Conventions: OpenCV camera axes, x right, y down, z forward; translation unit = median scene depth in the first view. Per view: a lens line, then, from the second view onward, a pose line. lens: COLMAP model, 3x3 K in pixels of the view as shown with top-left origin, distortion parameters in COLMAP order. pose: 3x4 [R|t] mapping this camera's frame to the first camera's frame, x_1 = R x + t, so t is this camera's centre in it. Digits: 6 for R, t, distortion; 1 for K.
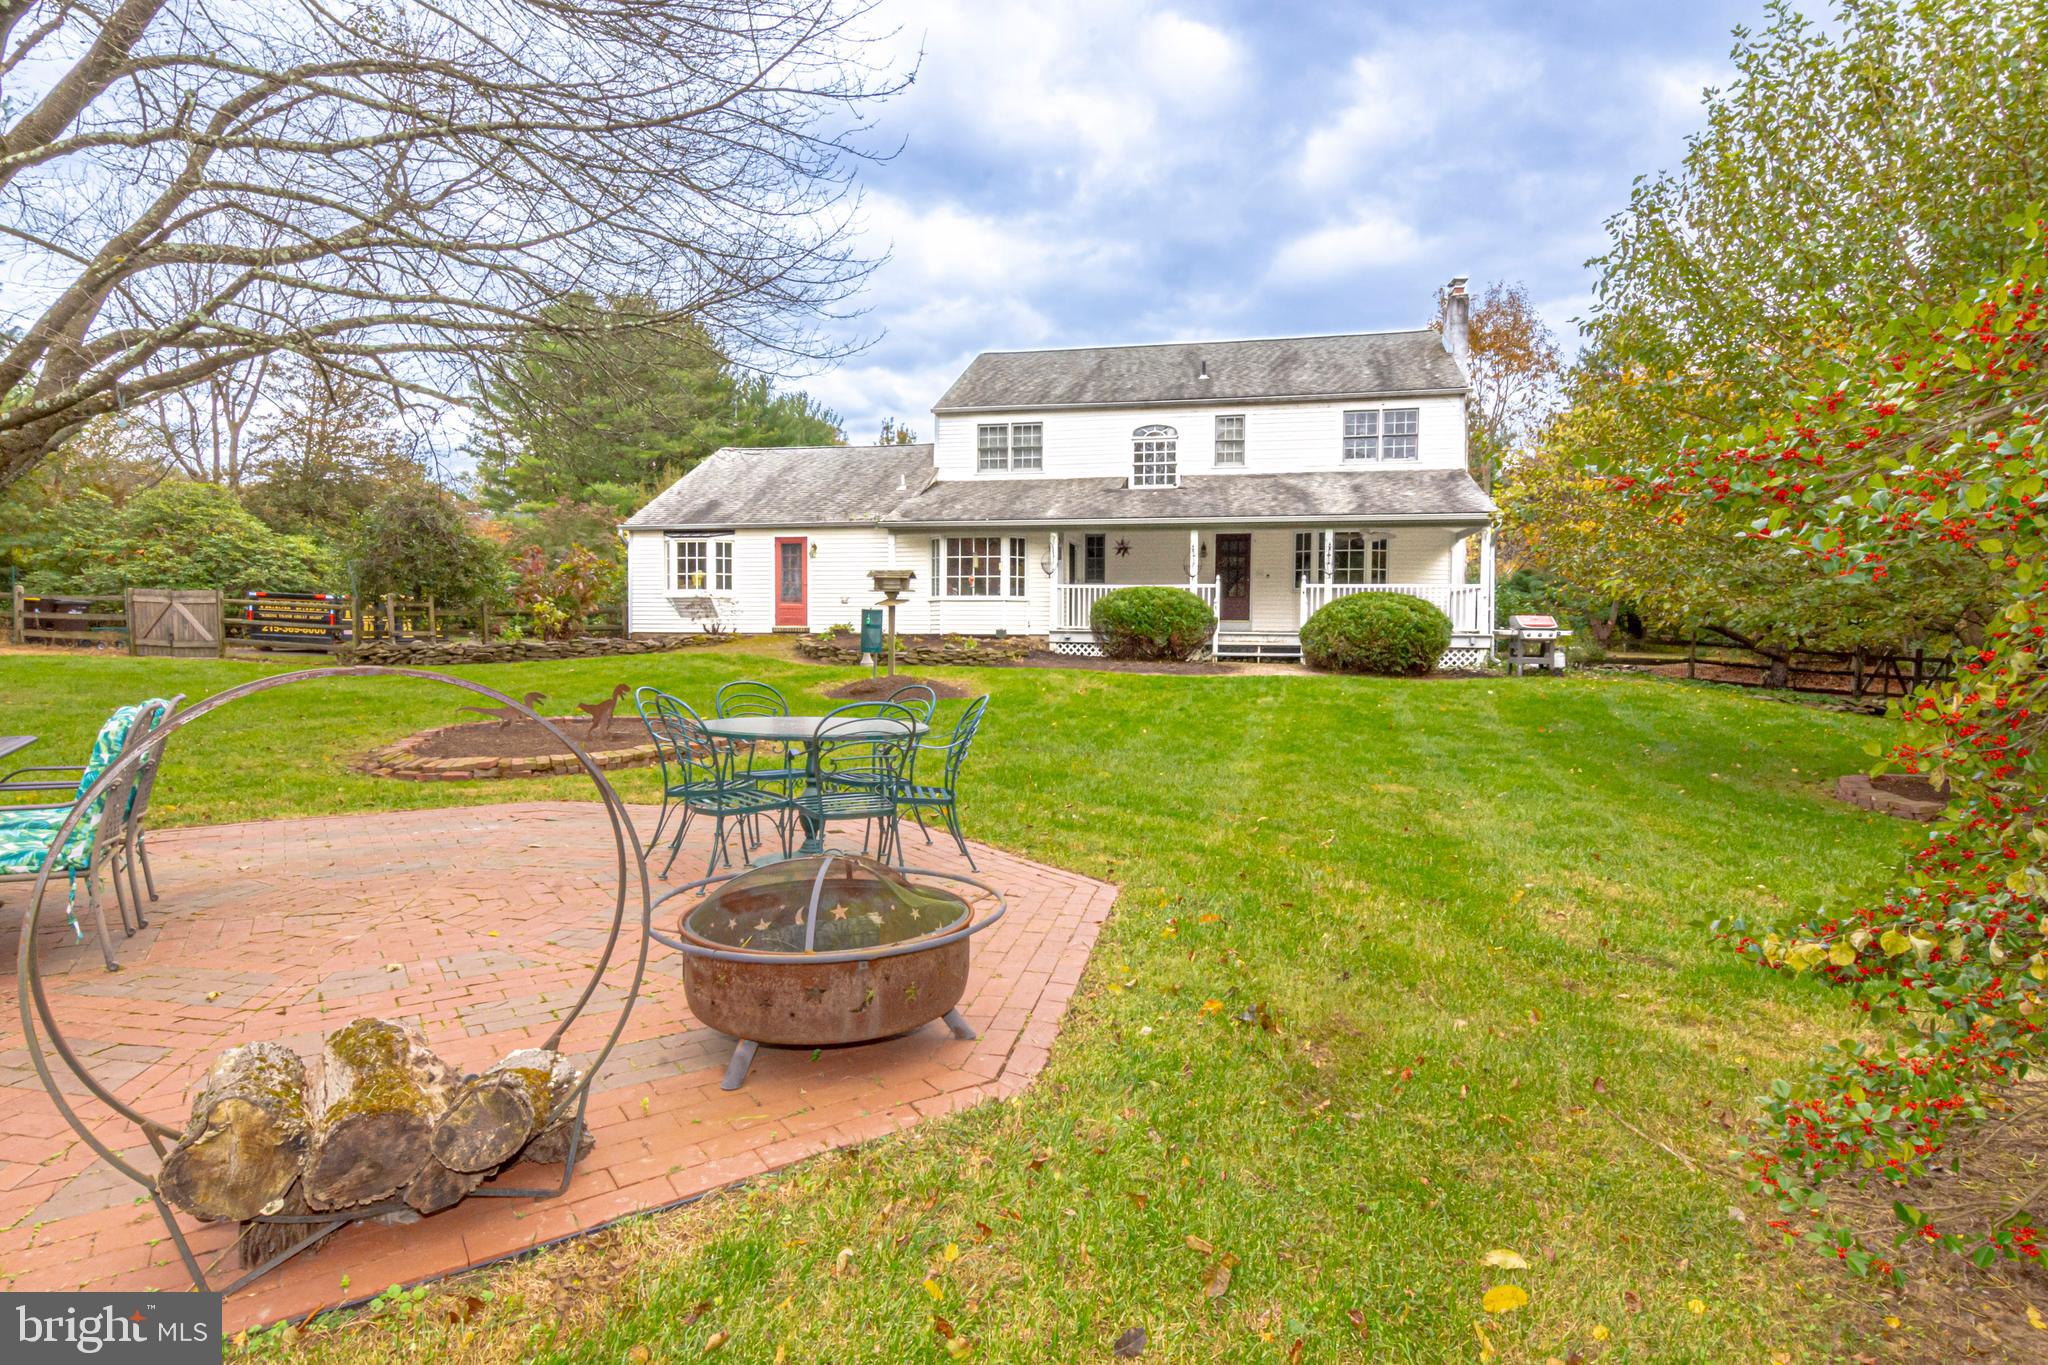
lens RADIAL K [[1082.4, 0, 1028.9], [0, 1082.4, 674.6], [0, 0, 1]] dist [-0.003626, -0.000210]
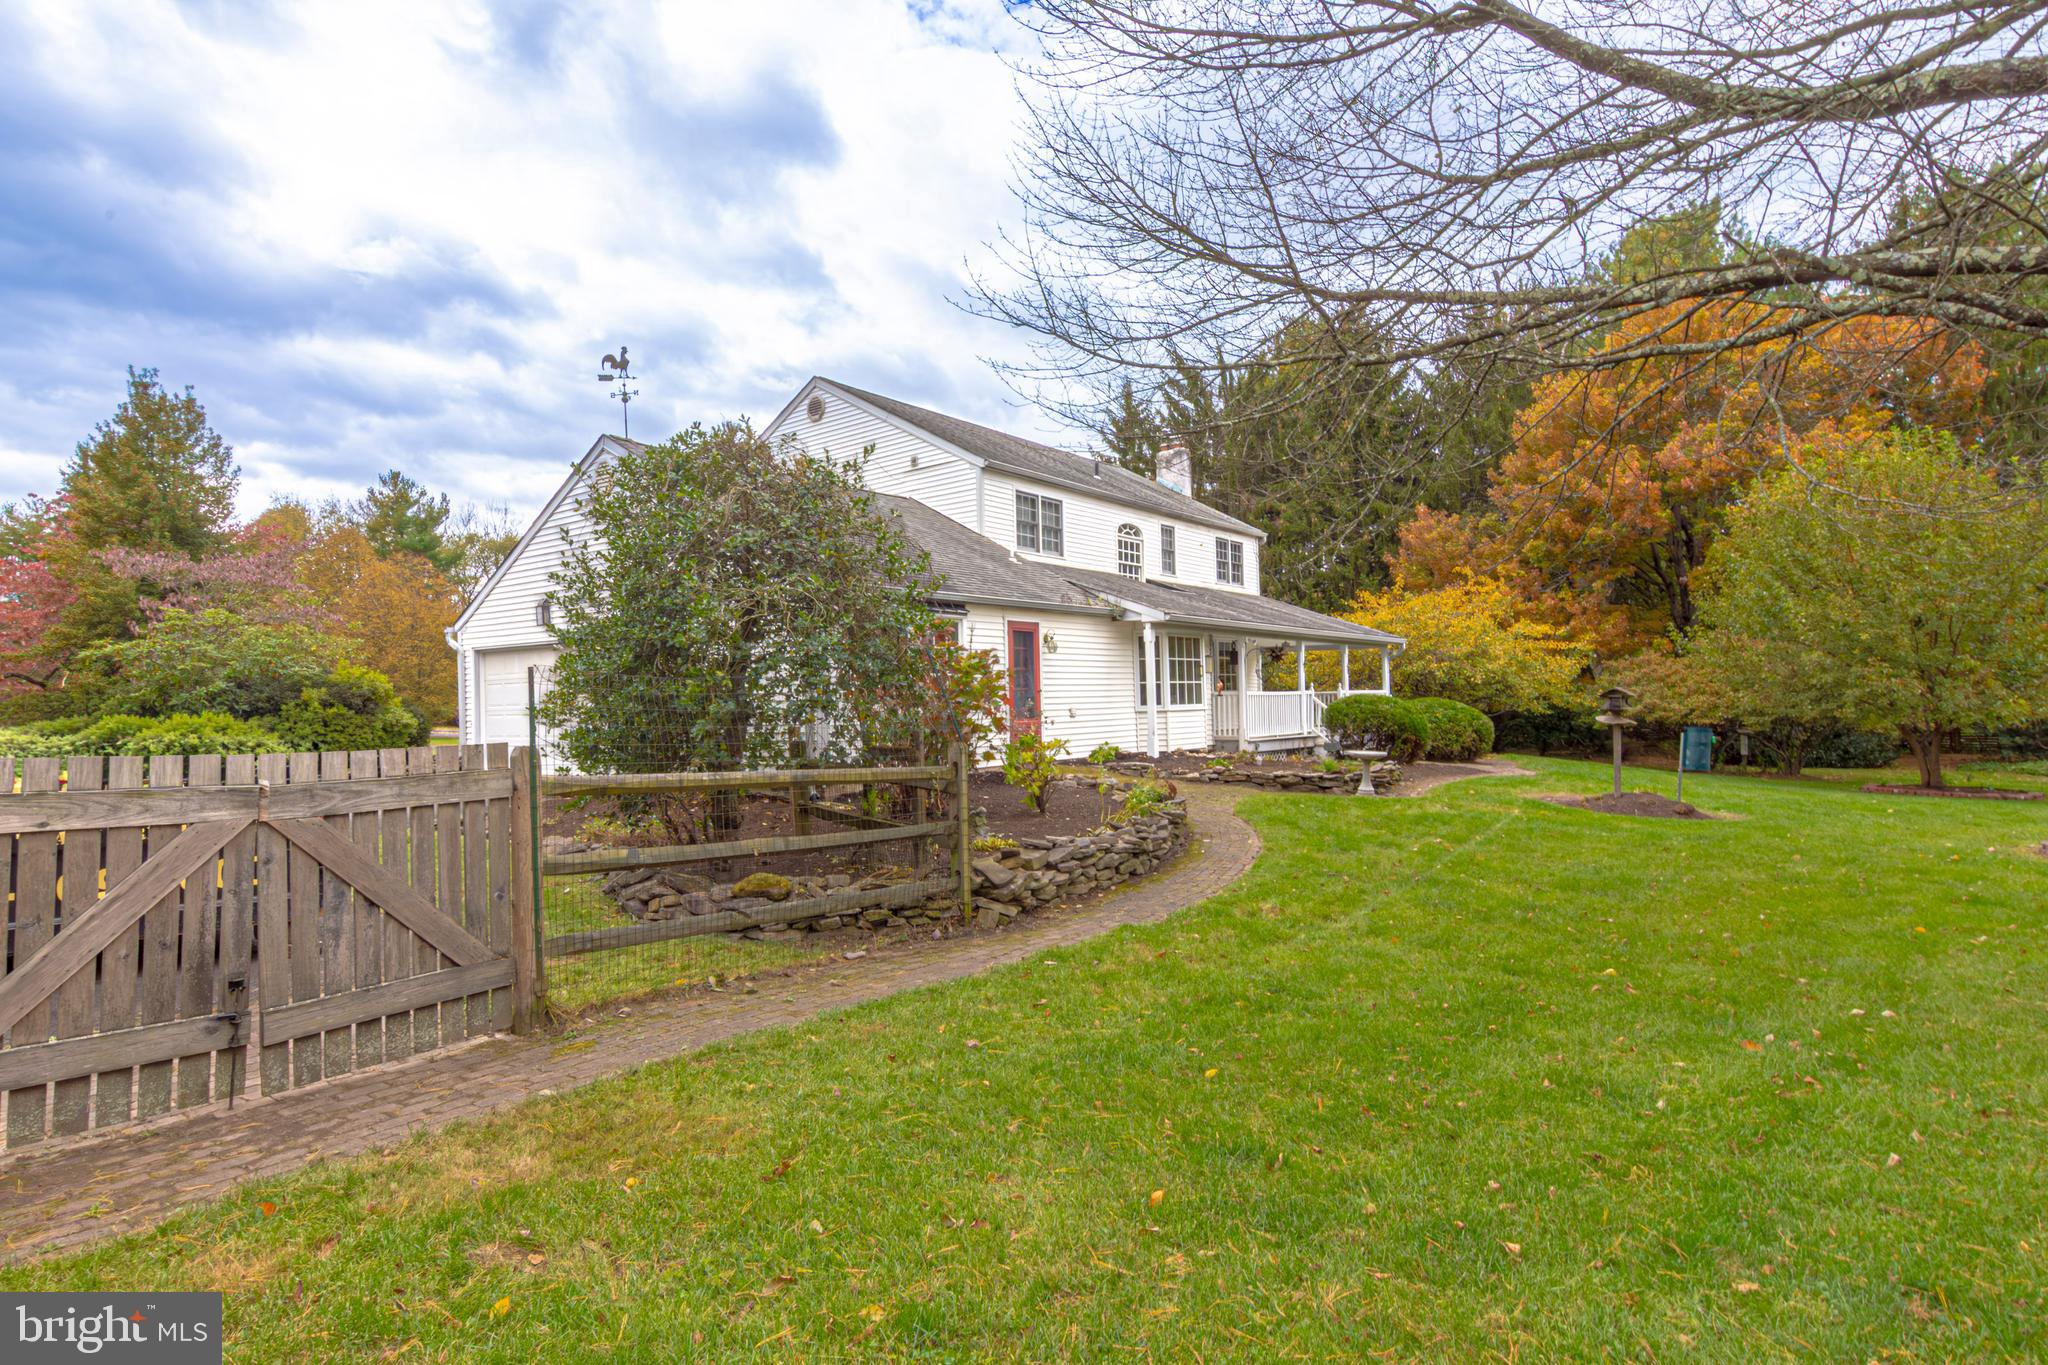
lens RADIAL K [[1082.4, 0, 1027.8], [0, 1082.4, 694.0], [0, 0, 1]] dist [-0.003626, -0.000210]
pose [[0.402747, -0.007885, 0.915277, -0.834121], [0.066626, 0.997563, -0.020723, -0.067983], [-0.912883, 0.069327, 0.402291, 0.729474]]
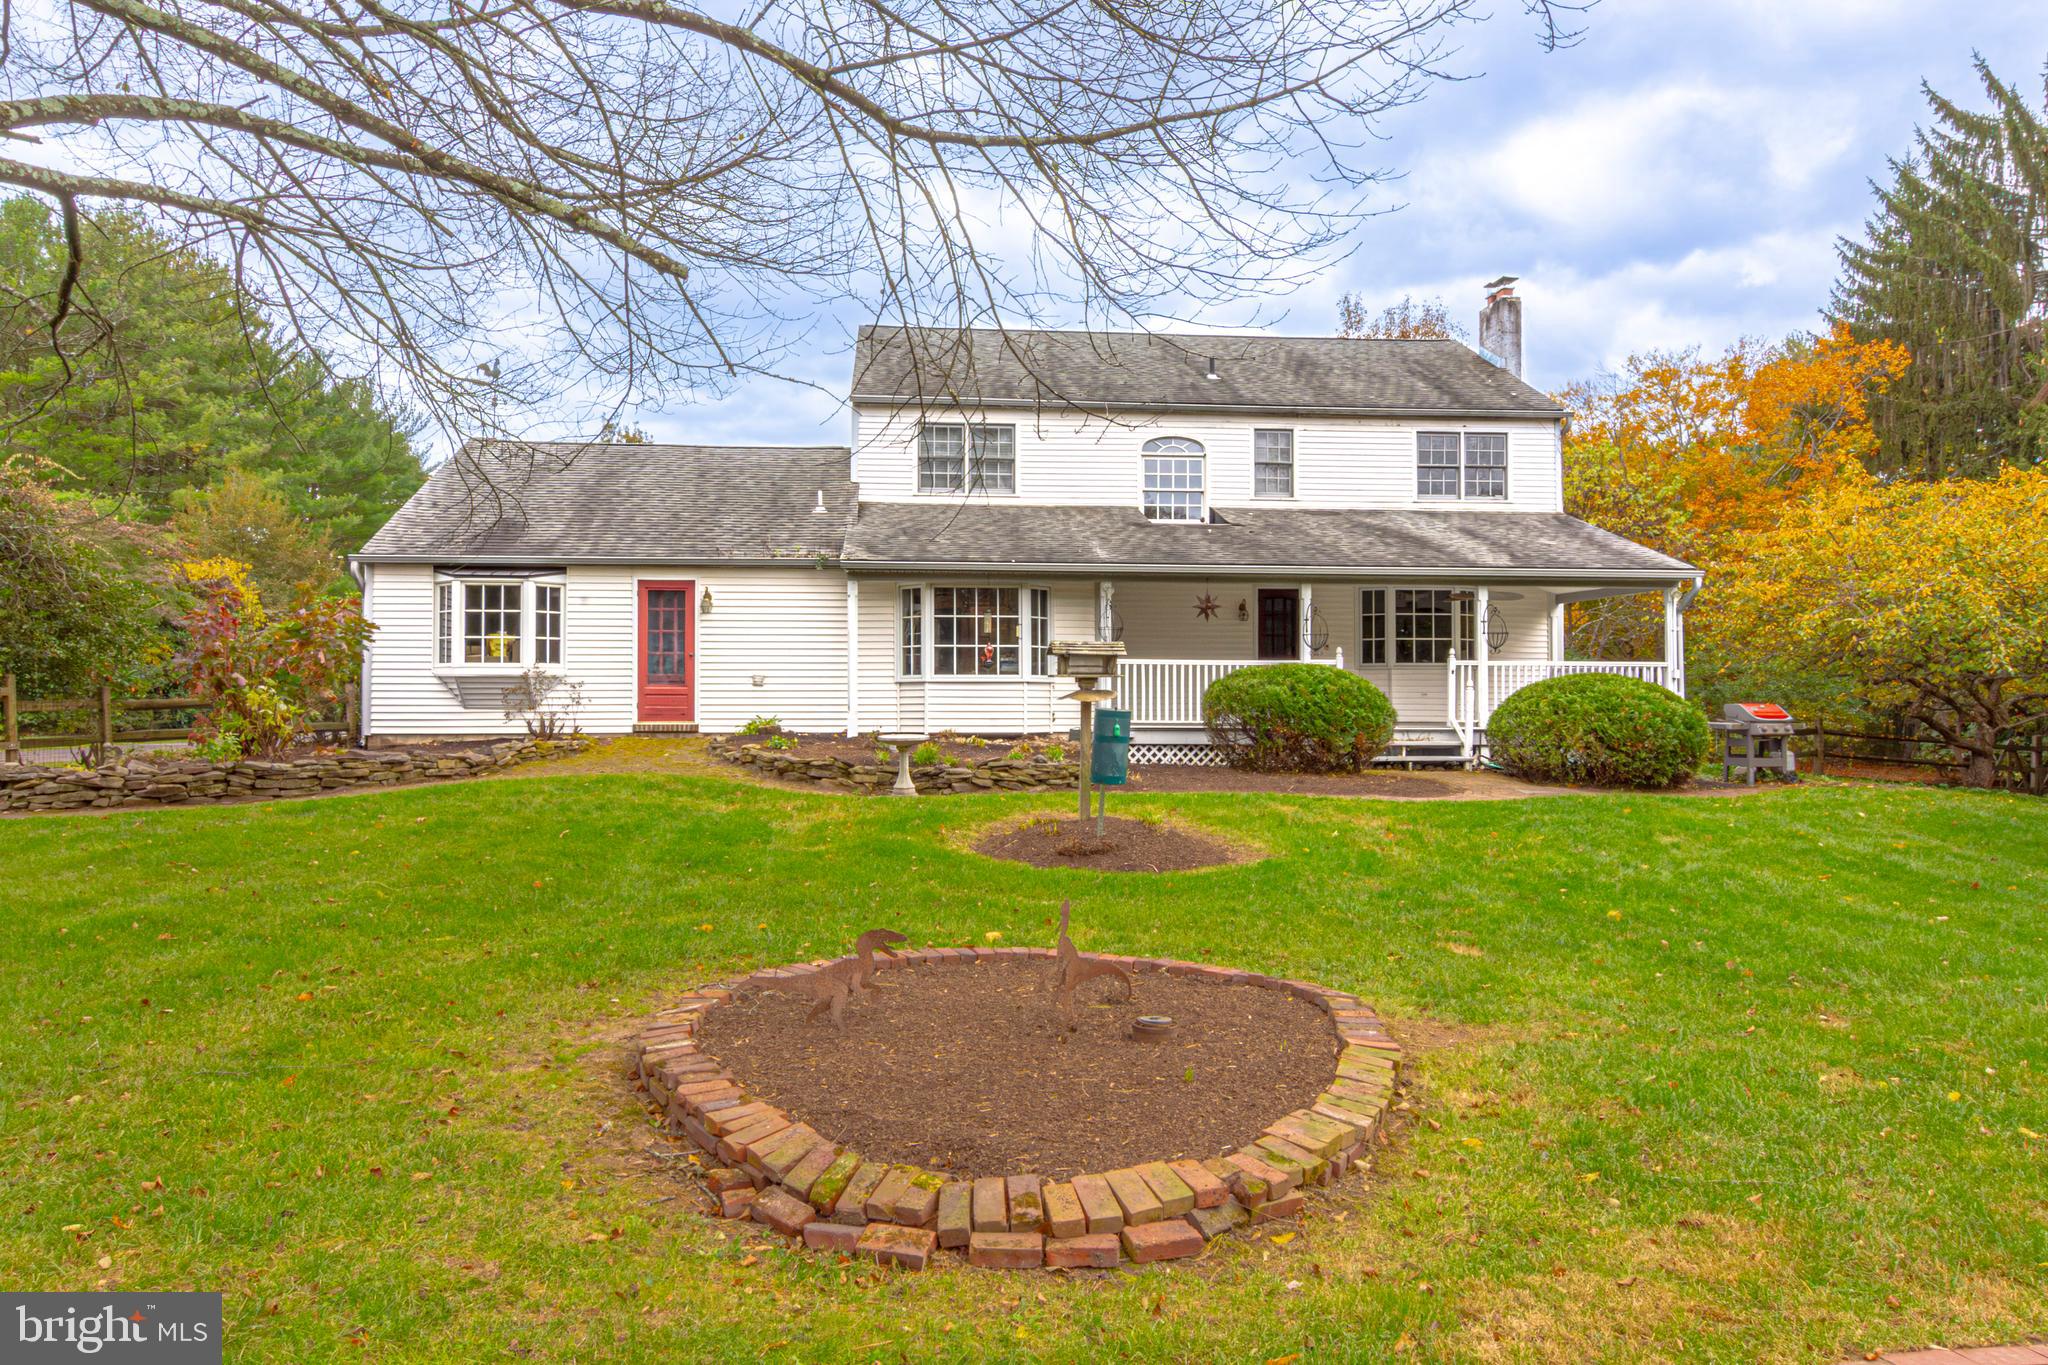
lens RADIAL K [[1316.2, 0, 1023.3], [0, 1316.2, 682.0], [0, 0, 1]] dist [0.005942, 0.000862]
pose [[0.951240, -0.001697, 0.308448, -0.258368], [0.018765, 0.998451, -0.052377, -0.024391], [-0.307882, 0.055611, 0.949798, 0.213587]]
